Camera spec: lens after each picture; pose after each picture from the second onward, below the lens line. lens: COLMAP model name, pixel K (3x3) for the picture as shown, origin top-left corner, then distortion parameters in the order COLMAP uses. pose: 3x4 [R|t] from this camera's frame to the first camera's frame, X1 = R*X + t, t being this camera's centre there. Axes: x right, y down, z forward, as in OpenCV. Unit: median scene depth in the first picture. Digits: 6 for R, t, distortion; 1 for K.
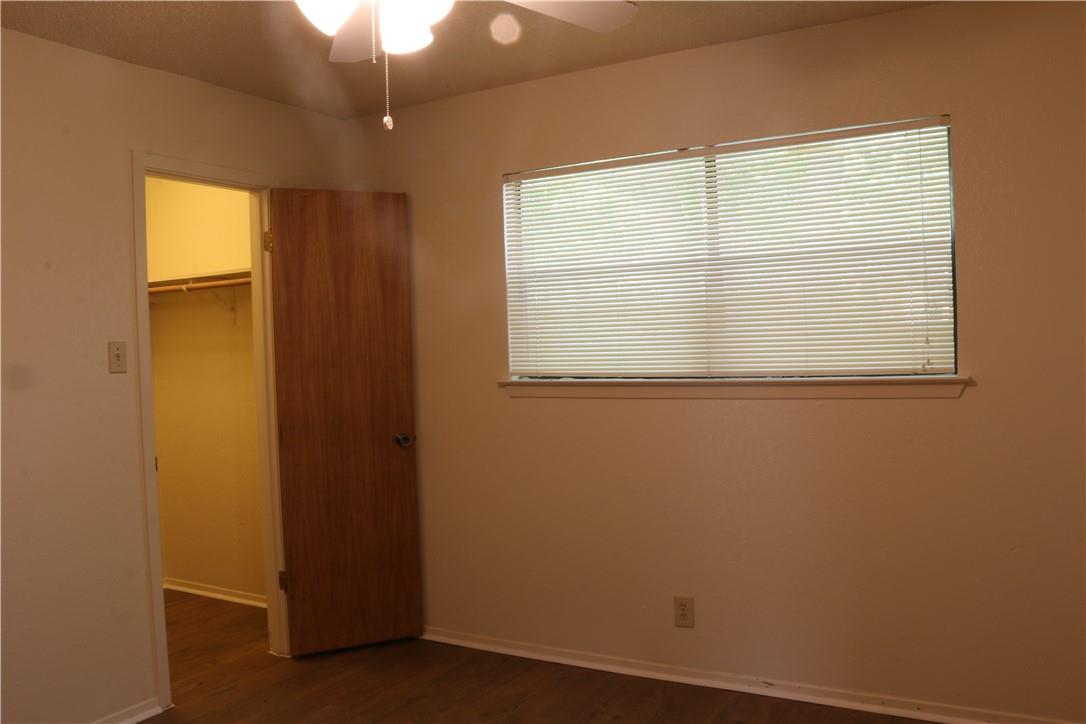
lens RADIAL K [[890.3, 0, 543.0], [0, 890.3, 362.0], [0, 0, 1]] dist [-0.174670, 0.174451]
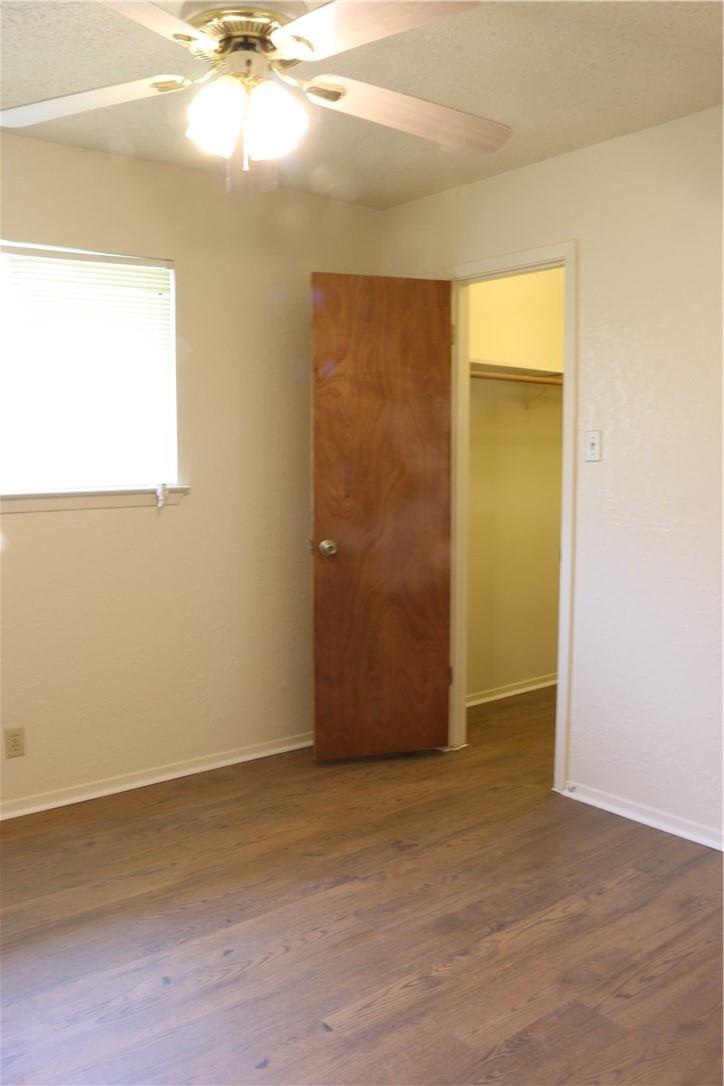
lens RADIAL K [[890.3, 0, 362.0], [0, 890.3, 543.0], [0, 0, 1]] dist [-0.174670, 0.174451]
pose [[0.390780, -0.075345, 0.917395, -1.449350], [0.016095, 0.997051, 0.075031, 0.024170], [-0.920343, -0.014555, 0.390841, 0.803383]]
